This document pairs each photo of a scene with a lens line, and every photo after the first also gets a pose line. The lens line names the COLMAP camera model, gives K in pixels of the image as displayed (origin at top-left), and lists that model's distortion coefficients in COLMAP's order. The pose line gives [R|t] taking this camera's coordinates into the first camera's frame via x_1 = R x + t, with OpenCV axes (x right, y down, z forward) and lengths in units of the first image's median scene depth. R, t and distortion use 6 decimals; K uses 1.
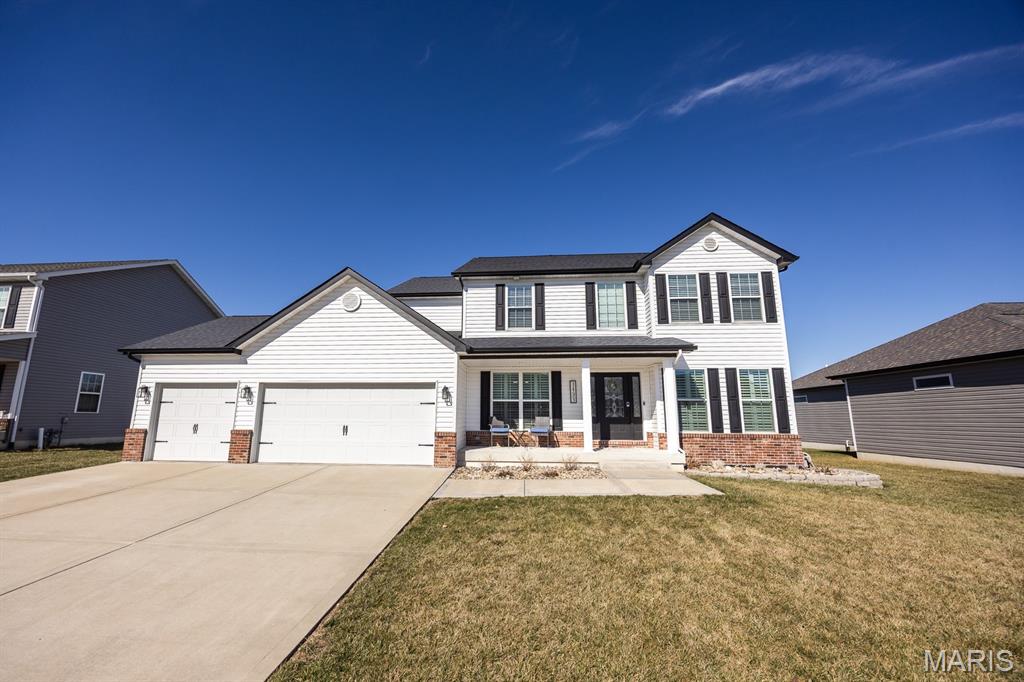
lens RADIAL K [[399.5, 0, 503.7], [0, 399.5, 339.2], [0, 0, 1]] dist [-0.001100, -0.000166]
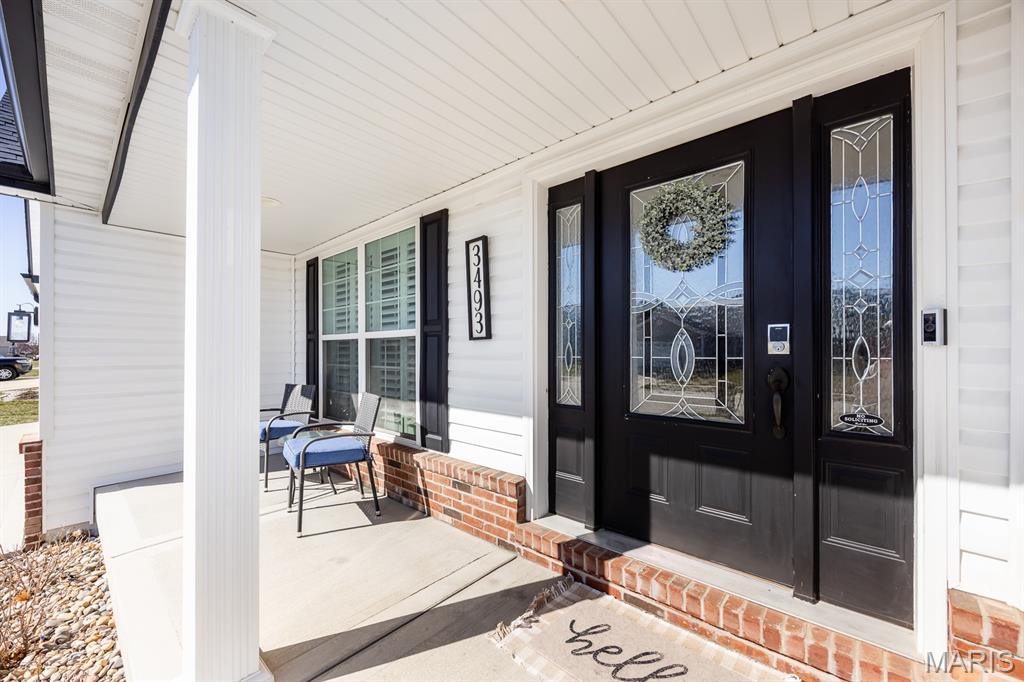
lens RADIAL K [[399.5, 0, 503.7], [0, 399.5, 339.2], [0, 0, 1]] dist [-0.001100, -0.000166]
pose [[0.785667, -0.027539, -0.618037, 0.328638], [0.126660, 0.985007, 0.117122, 0.137856], [0.605545, -0.170299, 0.777376, 0.849208]]
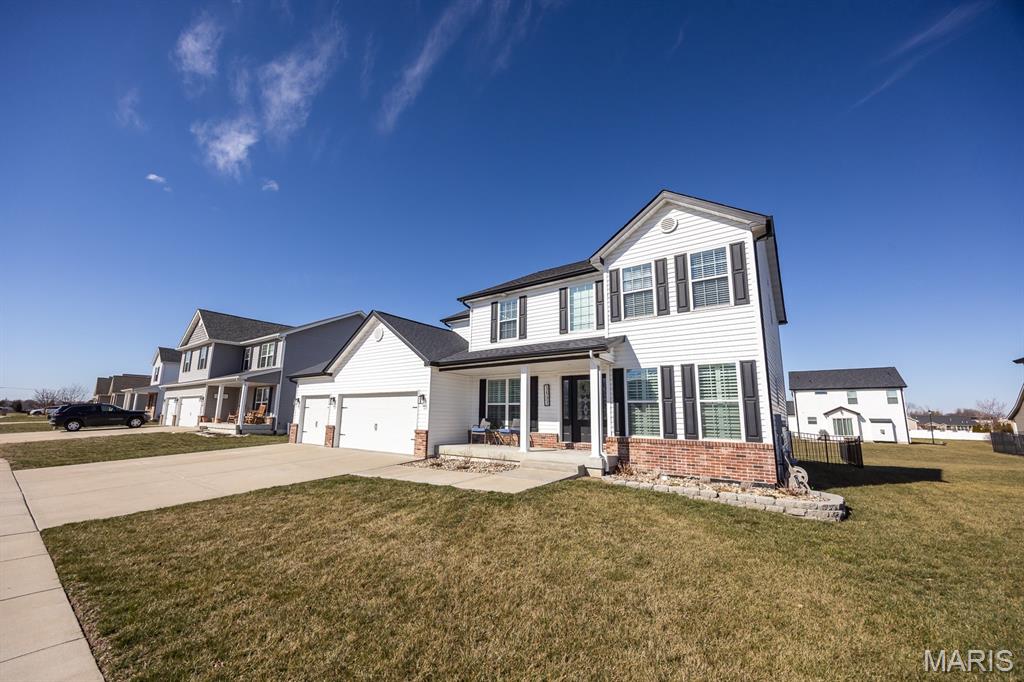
lens RADIAL K [[391.1, 0, 512.0], [0, 391.1, 341.0], [0, 0, 1]] dist [-0.001054, -0.000023]
pose [[0.849504, -0.093772, -0.519181, 0.658624], [0.092875, 0.995290, -0.027799, 0.009836], [0.519343, -0.024604, 0.854212, 0.076474]]
